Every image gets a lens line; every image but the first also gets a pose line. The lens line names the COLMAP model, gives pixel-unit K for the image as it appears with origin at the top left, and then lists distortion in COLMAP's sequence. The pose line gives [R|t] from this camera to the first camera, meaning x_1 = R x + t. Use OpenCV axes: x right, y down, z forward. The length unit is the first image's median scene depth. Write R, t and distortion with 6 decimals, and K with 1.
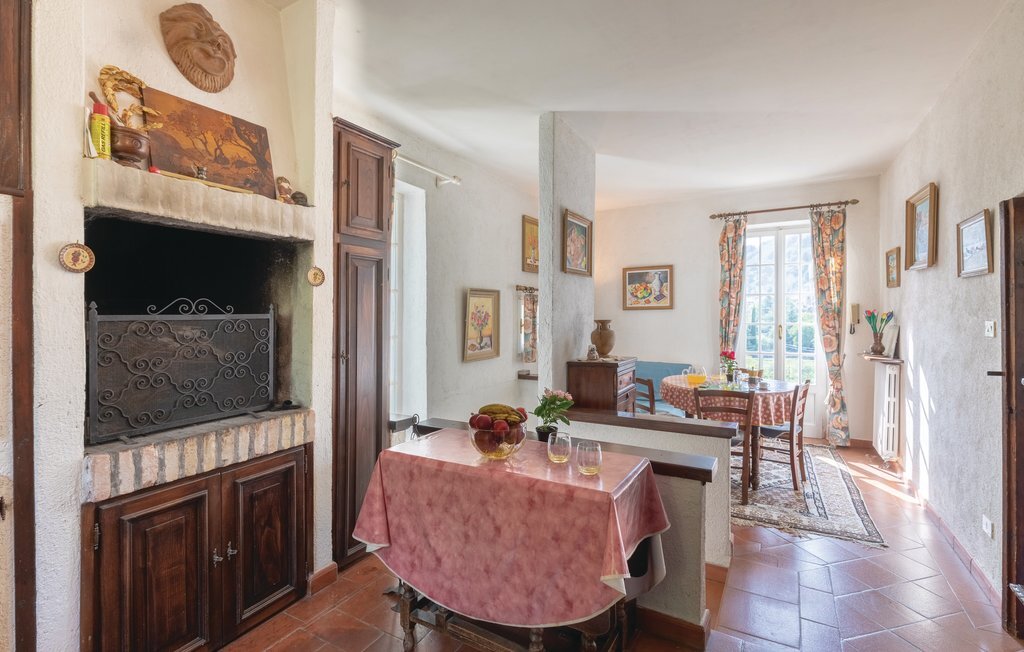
lens RADIAL K [[443.7, 0, 541.1], [0, 443.7, 323.8], [0, 0, 1]] dist [-0.000836, 0.000039]
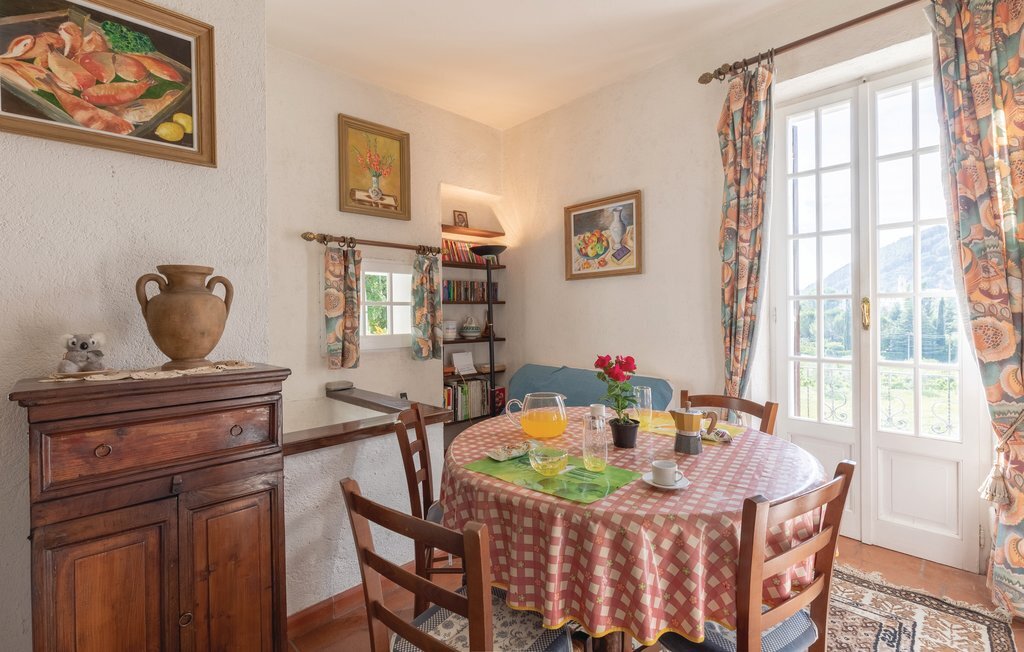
lens RADIAL K [[457.3, 0, 529.8], [0, 457.3, 318.5], [0, 0, 1]] dist [-0.002275, 0.000111]
pose [[0.960192, -0.003253, -0.279321, 0.376890], [0.001965, 0.999986, -0.004893, 0.027125], [0.279333, 0.004150, 0.960185, 0.511923]]
